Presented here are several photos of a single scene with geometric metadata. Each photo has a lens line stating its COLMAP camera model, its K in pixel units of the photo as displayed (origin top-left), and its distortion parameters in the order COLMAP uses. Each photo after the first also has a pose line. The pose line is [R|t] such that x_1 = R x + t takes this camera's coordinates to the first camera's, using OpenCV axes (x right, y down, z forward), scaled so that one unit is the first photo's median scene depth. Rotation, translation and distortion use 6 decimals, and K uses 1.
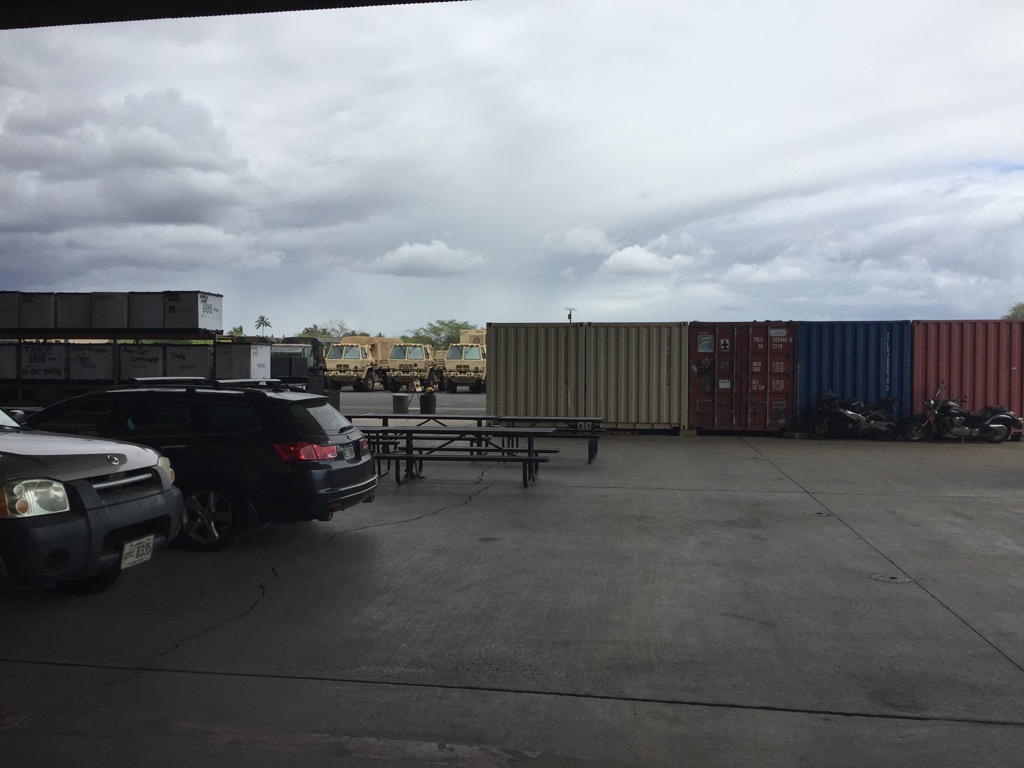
lens RADIAL K [[942.7, 0, 512.0], [0, 942.7, 384.0], [0, 0, 1]] dist [-0.002932, -0.005811]
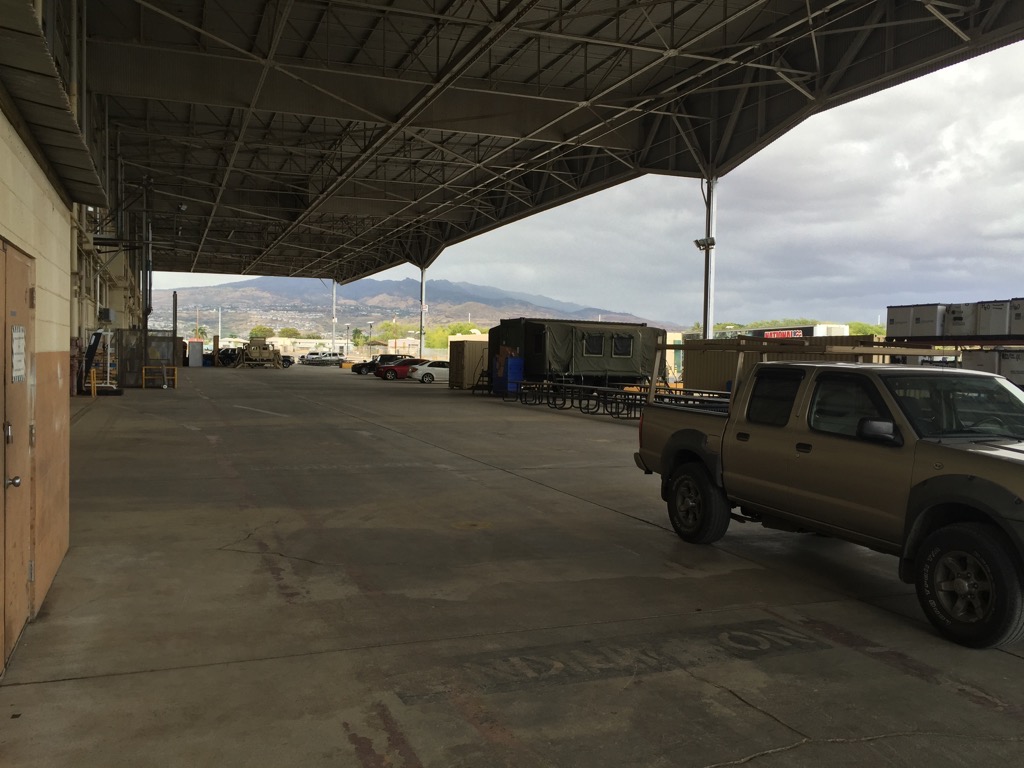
lens RADIAL K [[942.7, 0, 512.0], [0, 942.7, 384.0], [0, 0, 1]] dist [-0.002932, -0.005811]
pose [[0.539962, 0.014327, -0.841568, 0.199536], [-0.020353, 0.999785, 0.003962, 0.003304], [0.841443, 0.014989, 0.540137, -0.038589]]
